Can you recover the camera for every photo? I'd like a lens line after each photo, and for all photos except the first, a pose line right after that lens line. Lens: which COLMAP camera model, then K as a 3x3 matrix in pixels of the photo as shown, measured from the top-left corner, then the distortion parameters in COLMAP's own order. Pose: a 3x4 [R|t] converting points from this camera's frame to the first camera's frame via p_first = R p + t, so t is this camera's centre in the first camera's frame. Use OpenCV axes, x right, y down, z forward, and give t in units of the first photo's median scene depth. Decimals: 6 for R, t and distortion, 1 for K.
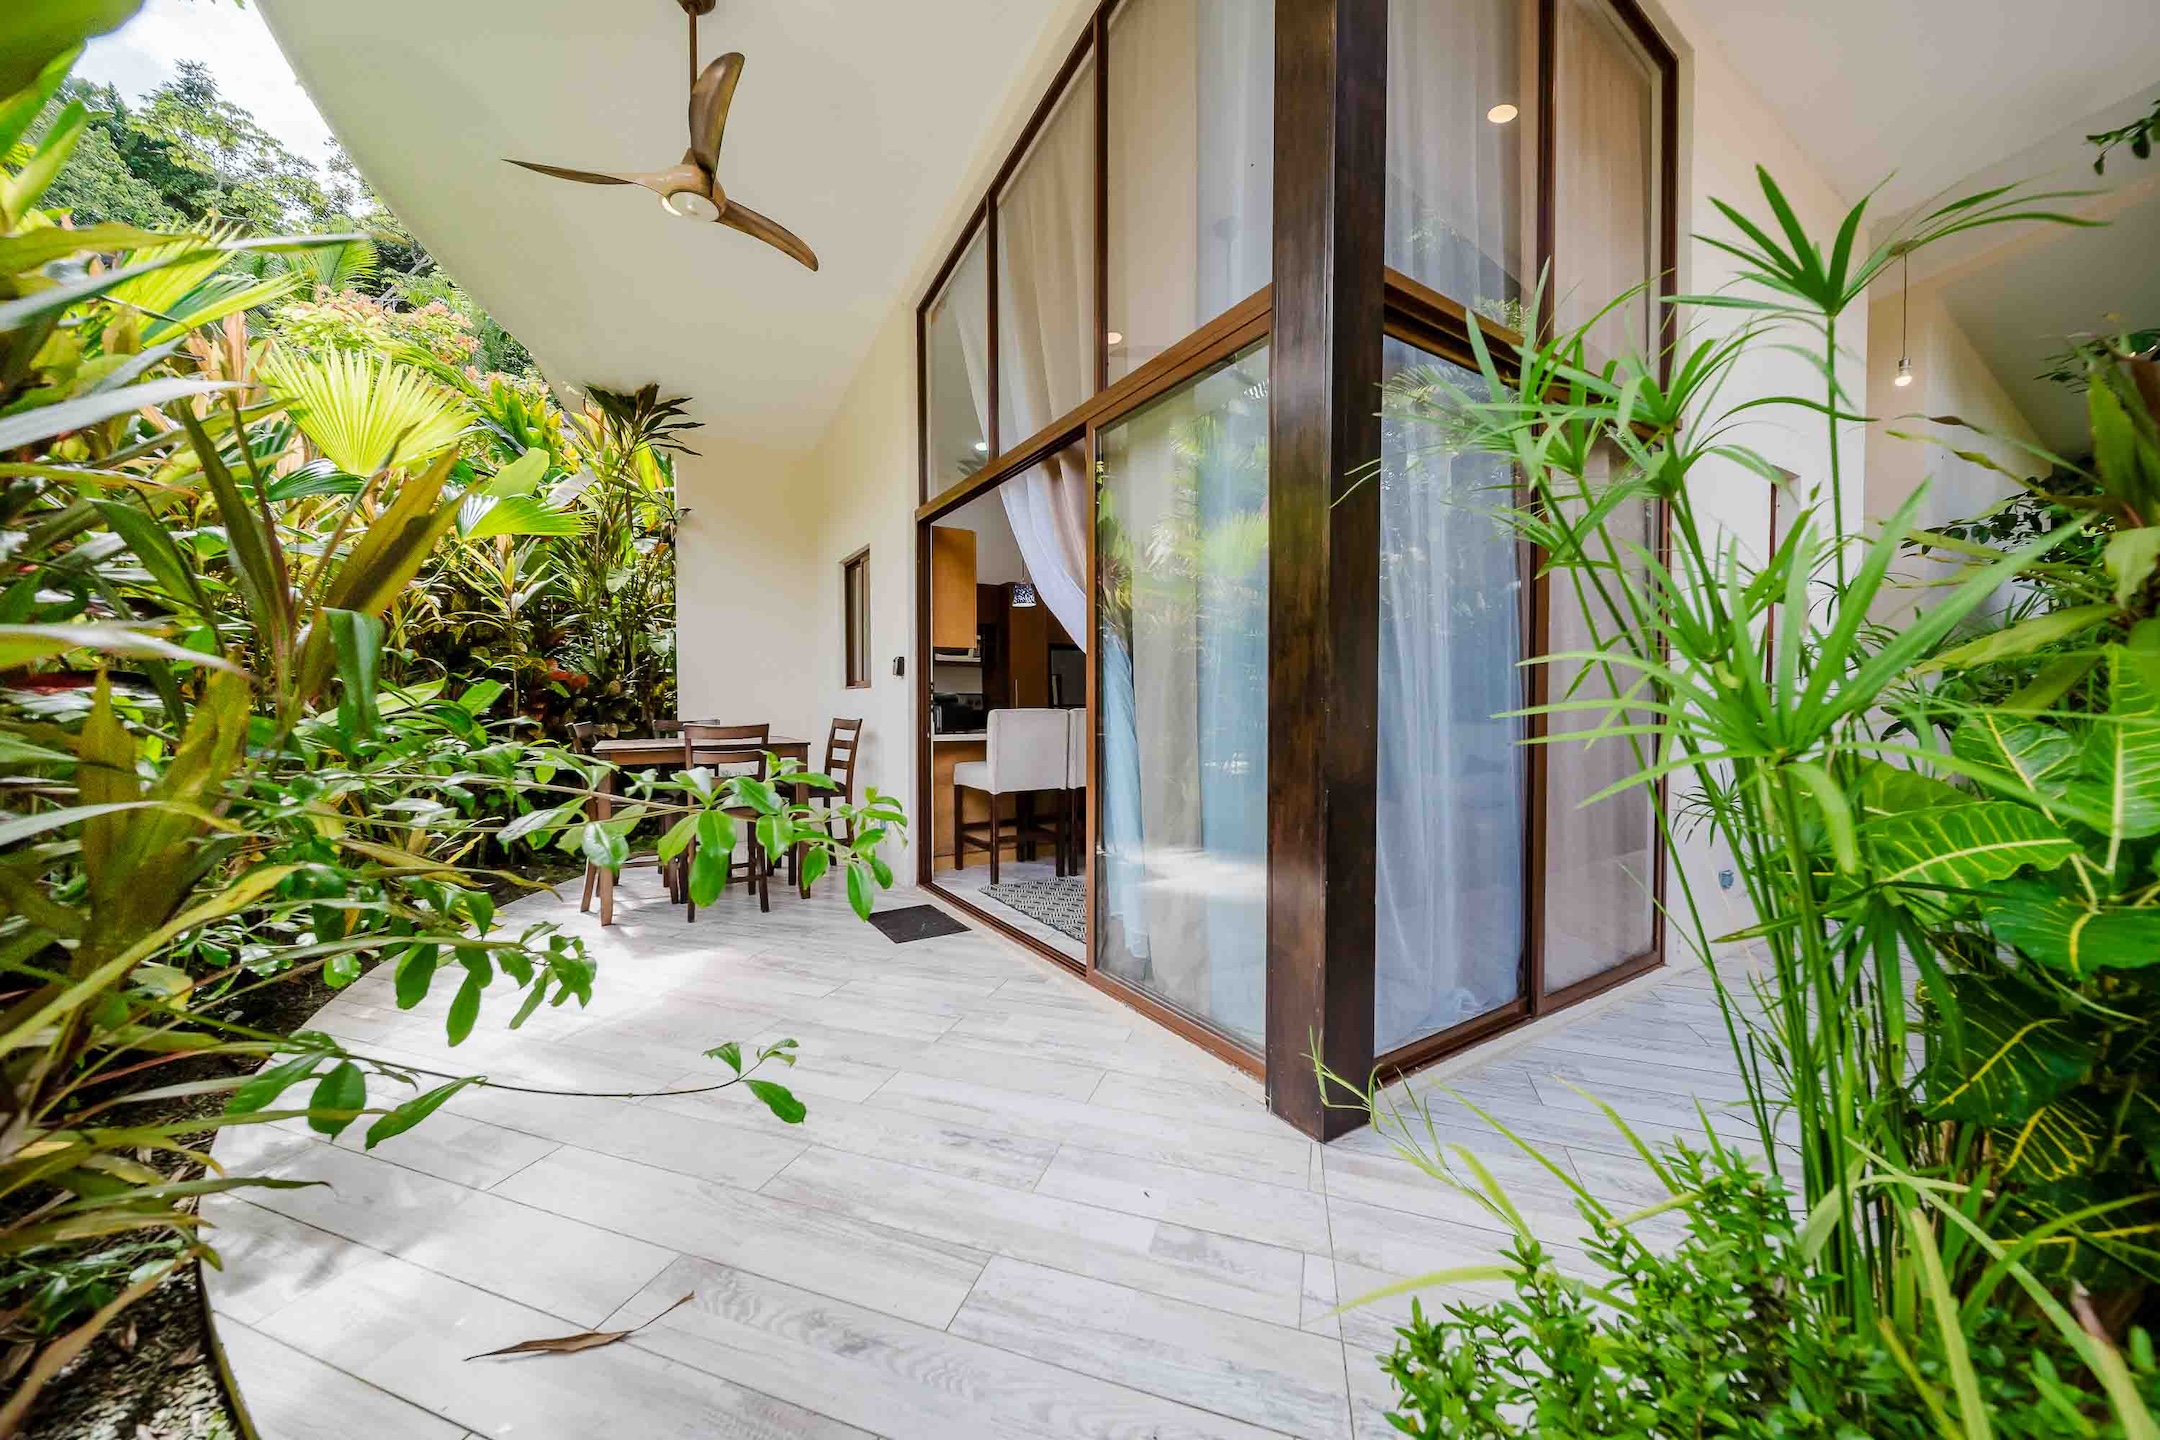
lens RADIAL K [[775.8, 0, 1080.0], [0, 775.8, 720.0], [0, 0, 1]] dist [0.009421, -0.000047]
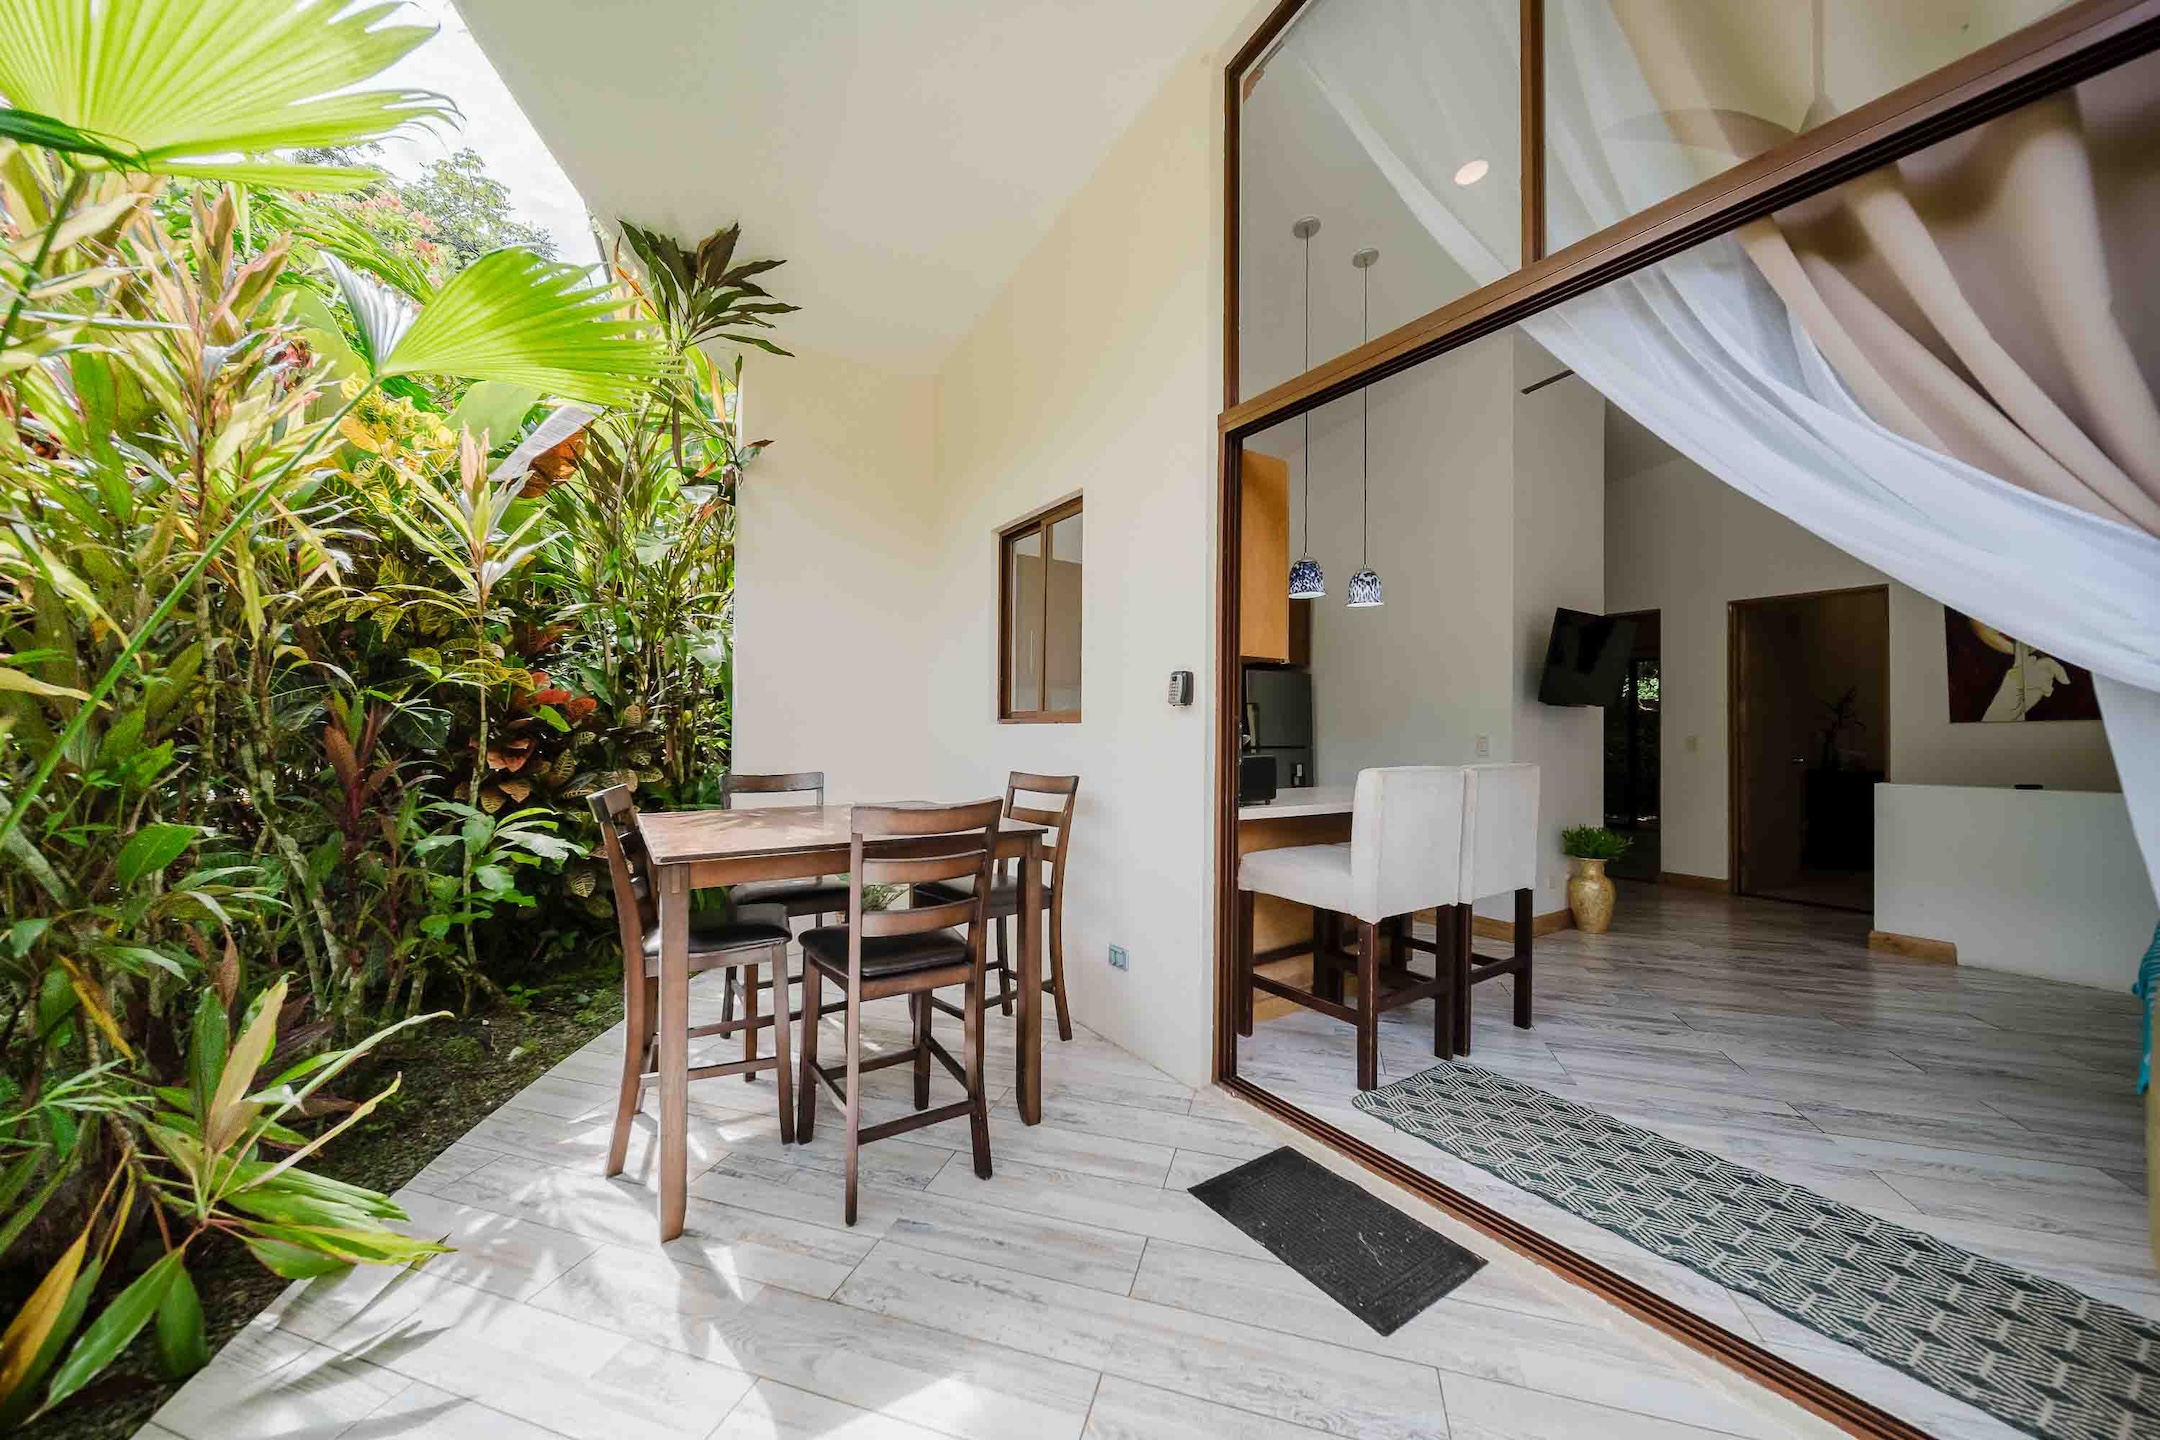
lens RADIAL K [[775.8, 0, 1080.0], [0, 775.8, 720.0], [0, 0, 1]] dist [0.009421, -0.000047]
pose [[0.999332, 0.011309, 0.034749, -0.288817], [-0.010072, 0.999316, -0.035584, -0.022175], [-0.035127, 0.035211, 0.998762, 0.388076]]
